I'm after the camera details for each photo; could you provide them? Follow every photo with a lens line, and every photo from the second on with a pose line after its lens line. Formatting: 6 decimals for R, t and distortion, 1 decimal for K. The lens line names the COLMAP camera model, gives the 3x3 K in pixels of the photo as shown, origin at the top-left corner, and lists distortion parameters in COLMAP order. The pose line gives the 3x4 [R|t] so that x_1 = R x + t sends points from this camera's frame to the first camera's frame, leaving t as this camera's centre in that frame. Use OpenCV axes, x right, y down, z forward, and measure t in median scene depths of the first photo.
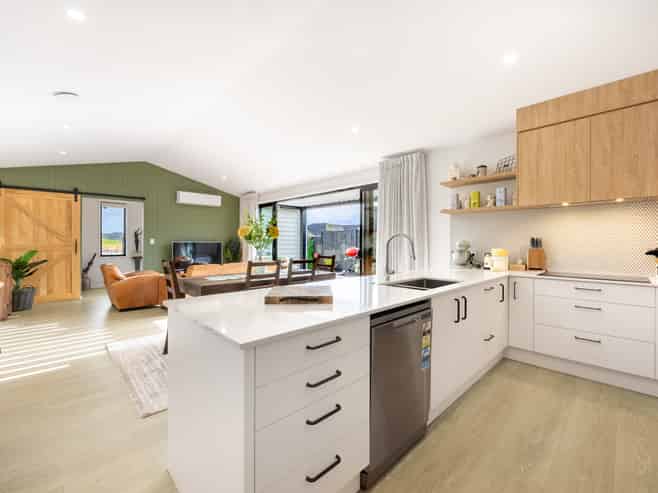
lens RADIAL K [[285.1, 0, 329.0], [0, 285.1, 246.5], [0, 0, 1]] dist [0.000577, 0.000035]
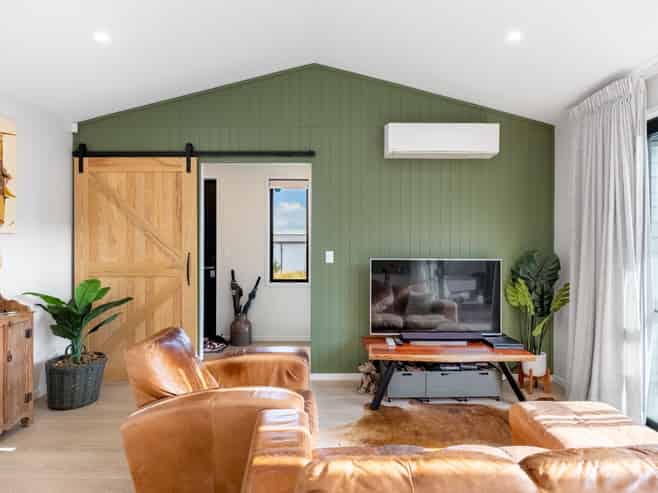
lens RADIAL K [[417.5, 0, 329.0], [0, 417.5, 246.5], [0, 0, 1]] dist [-0.002157, 0.000374]
pose [[0.740442, -0.004772, -0.672103, -0.223423], [-0.009723, 0.999794, -0.017810, -0.022556], [0.672050, 0.019722, 0.740243, 0.566513]]
